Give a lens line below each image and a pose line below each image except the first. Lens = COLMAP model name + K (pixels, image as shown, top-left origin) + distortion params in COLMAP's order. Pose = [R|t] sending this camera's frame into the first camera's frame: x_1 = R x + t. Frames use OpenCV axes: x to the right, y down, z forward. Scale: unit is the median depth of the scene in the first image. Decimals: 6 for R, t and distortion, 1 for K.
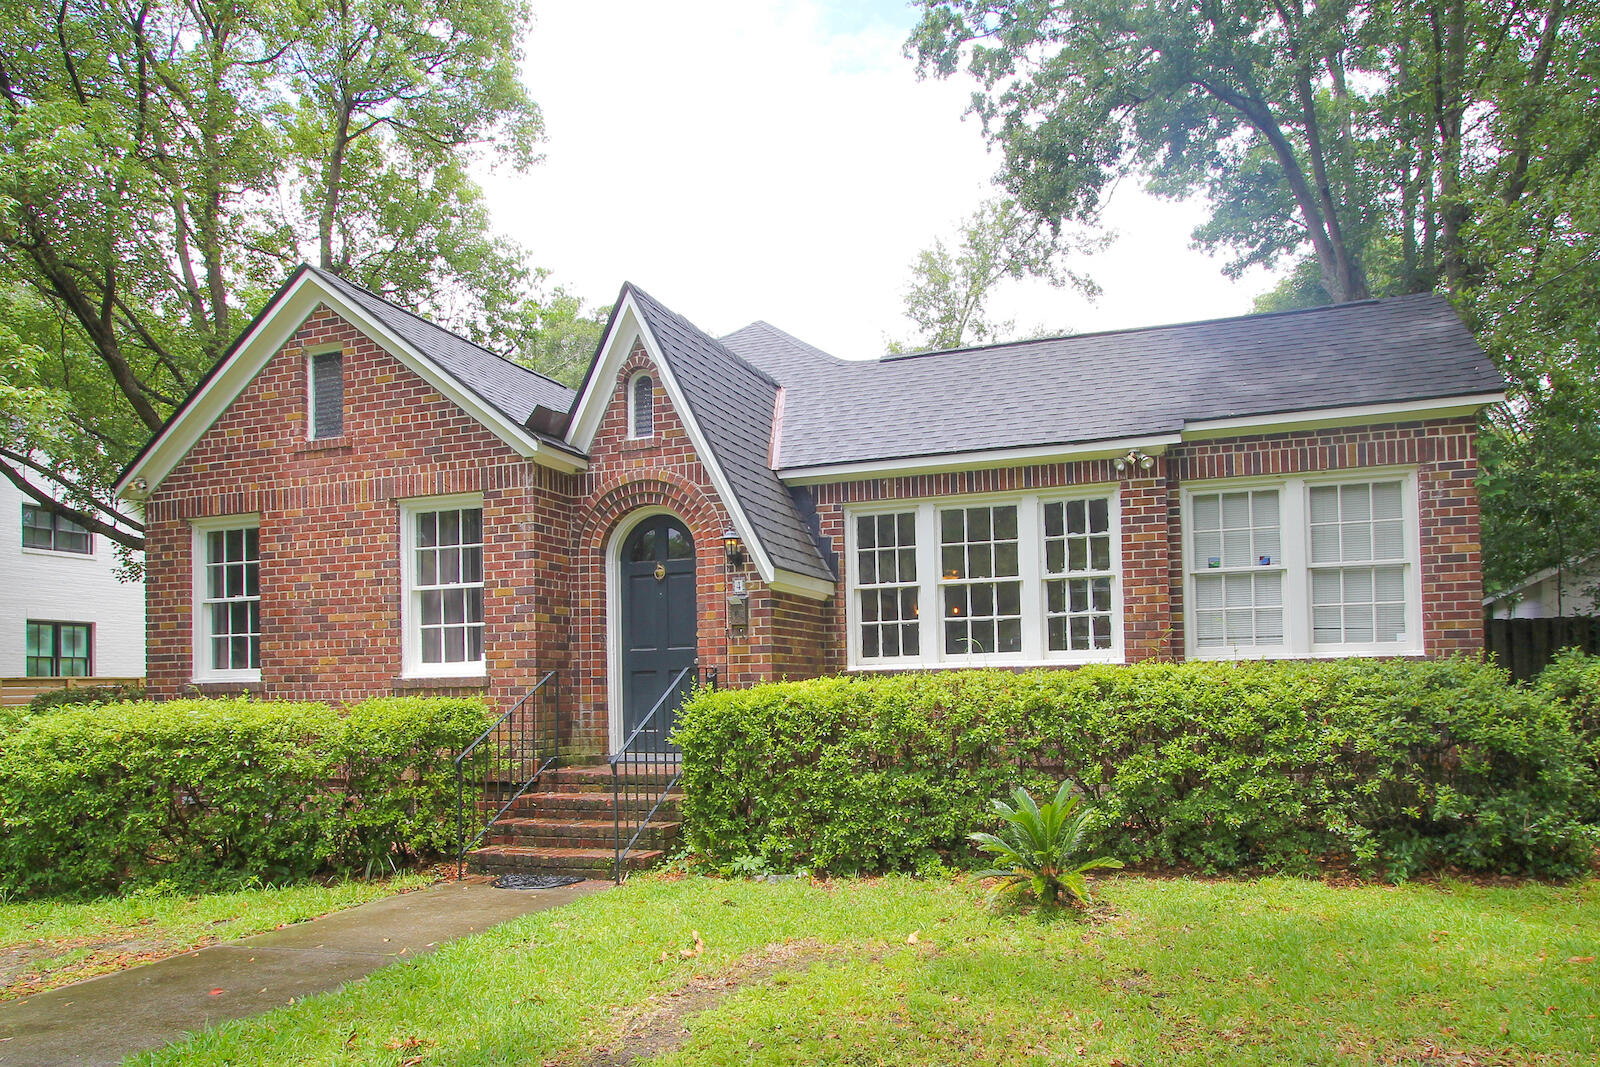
lens RADIAL K [[767.5, 0, 798.1], [0, 767.5, 518.6], [0, 0, 1]] dist [-0.012588, 0.000490]
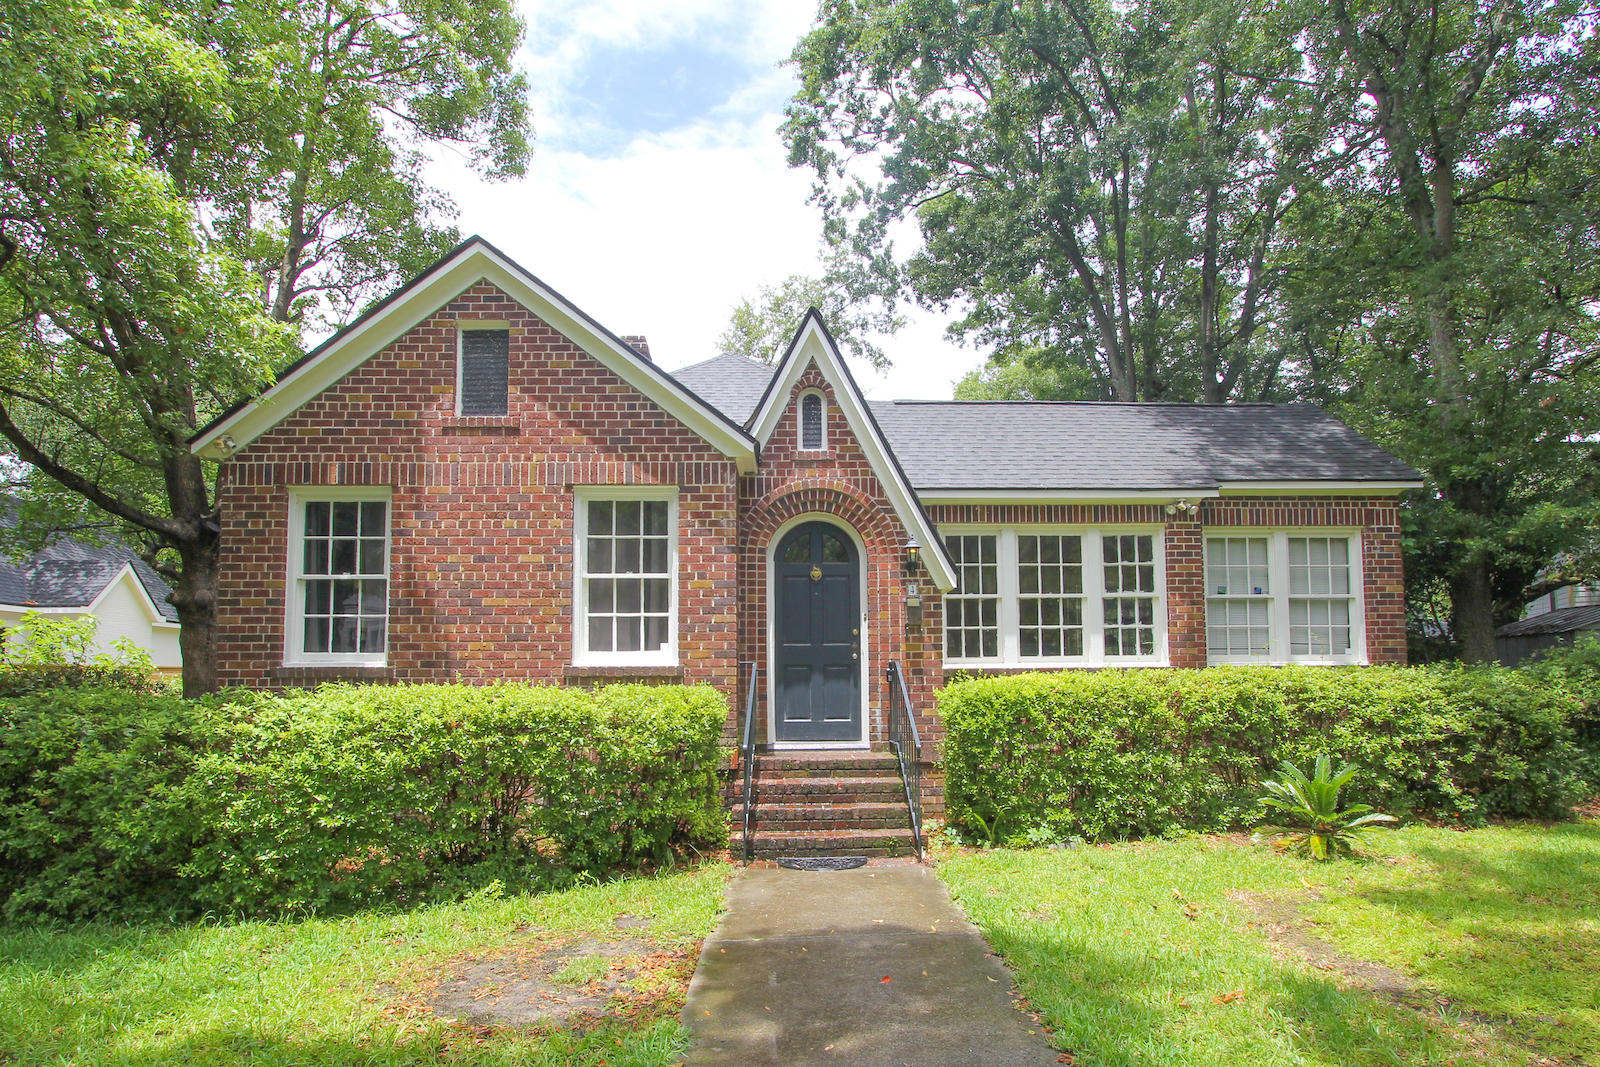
lens RADIAL K [[677.9, 0, 799.6], [0, 677.9, 516.2], [0, 0, 1]] dist [-0.013675, 0.000529]
pose [[0.964511, 0.078618, 0.252067, -0.455729], [-0.070236, 0.996642, -0.042097, 0.030828], [-0.254530, 0.022899, 0.966794, 0.073894]]
